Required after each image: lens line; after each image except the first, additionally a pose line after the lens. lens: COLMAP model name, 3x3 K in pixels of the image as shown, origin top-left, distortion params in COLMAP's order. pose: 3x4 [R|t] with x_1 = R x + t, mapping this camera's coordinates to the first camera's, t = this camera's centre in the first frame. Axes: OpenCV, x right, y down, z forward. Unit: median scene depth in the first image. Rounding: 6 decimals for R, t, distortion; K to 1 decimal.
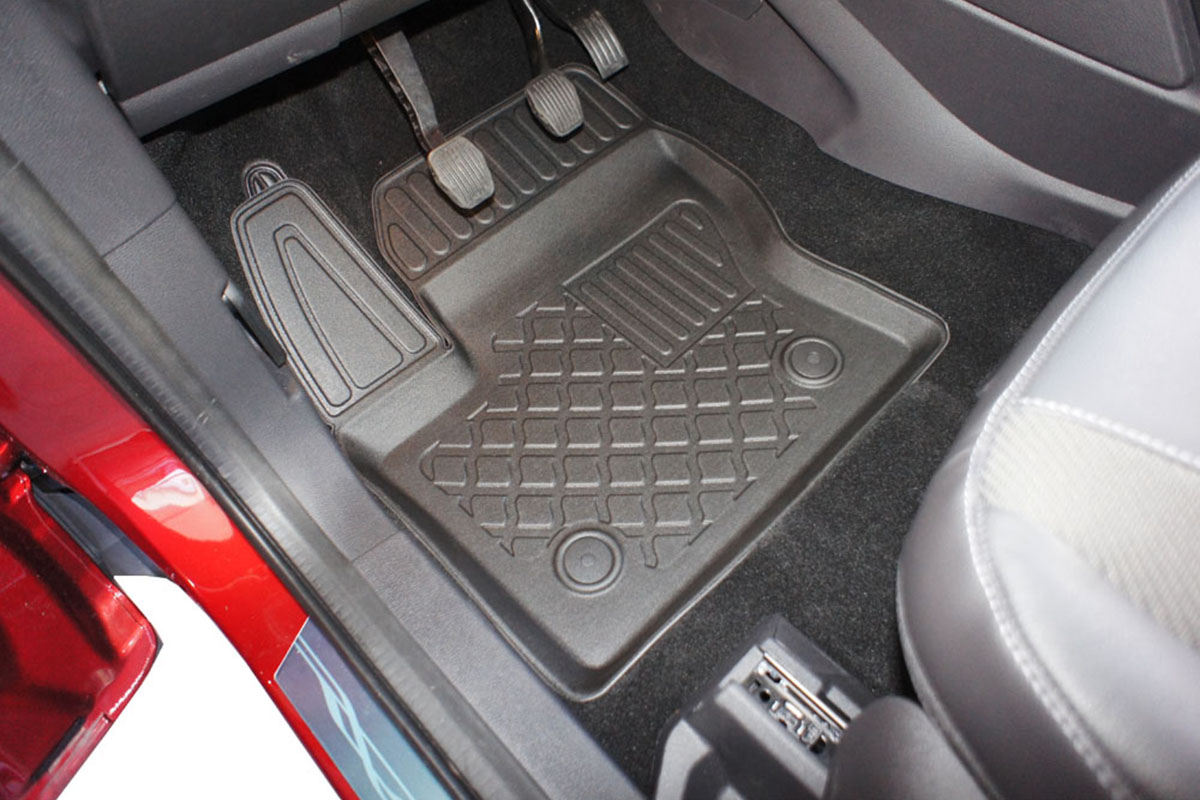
lens RADIAL K [[775.8, 0, 600.0], [0, 775.8, 400.0], [0, 0, 1]] dist [-0.069225, 0.000782]
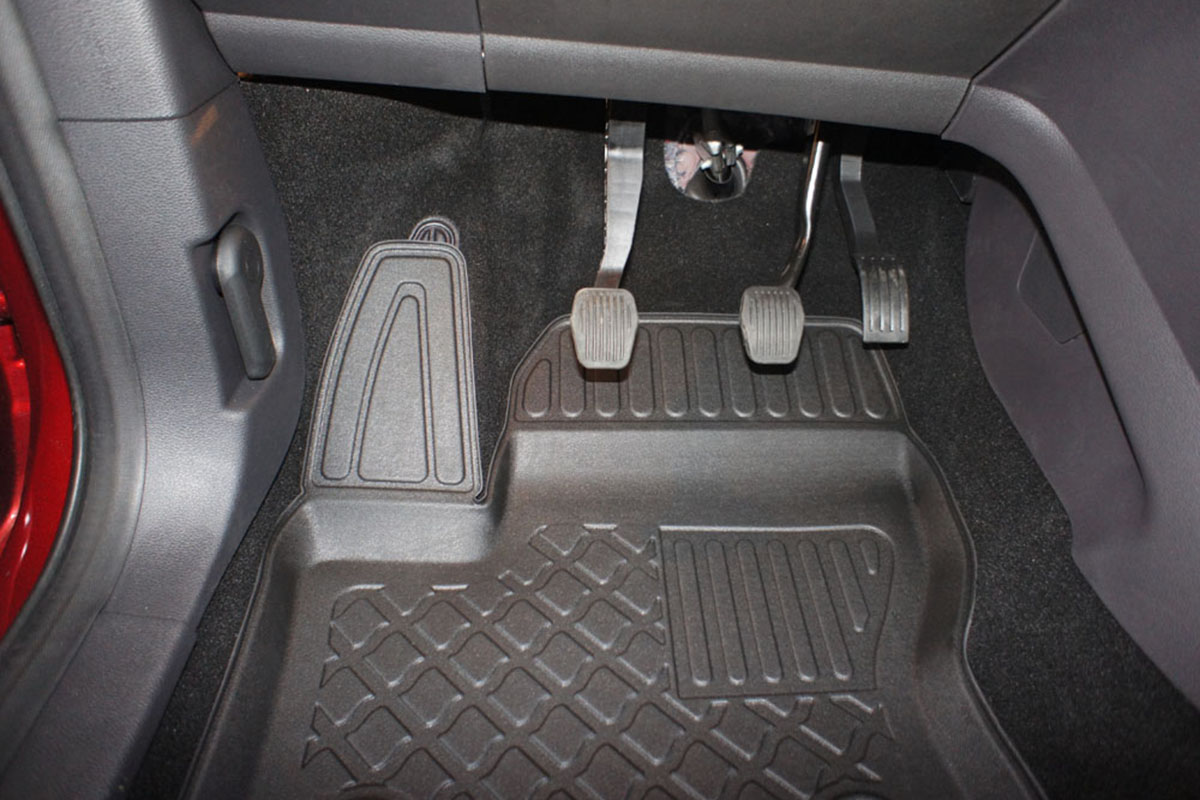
lens RADIAL K [[803.6, 0, 600.0], [0, 803.6, 400.0], [0, 0, 1]] dist [-0.035319, -0.000093]
pose [[0.751906, 0.481165, -0.450686, 0.215451], [-0.600355, 0.782210, -0.166498, -0.084757], [0.272418, 0.395762, 0.877018, 0.262710]]
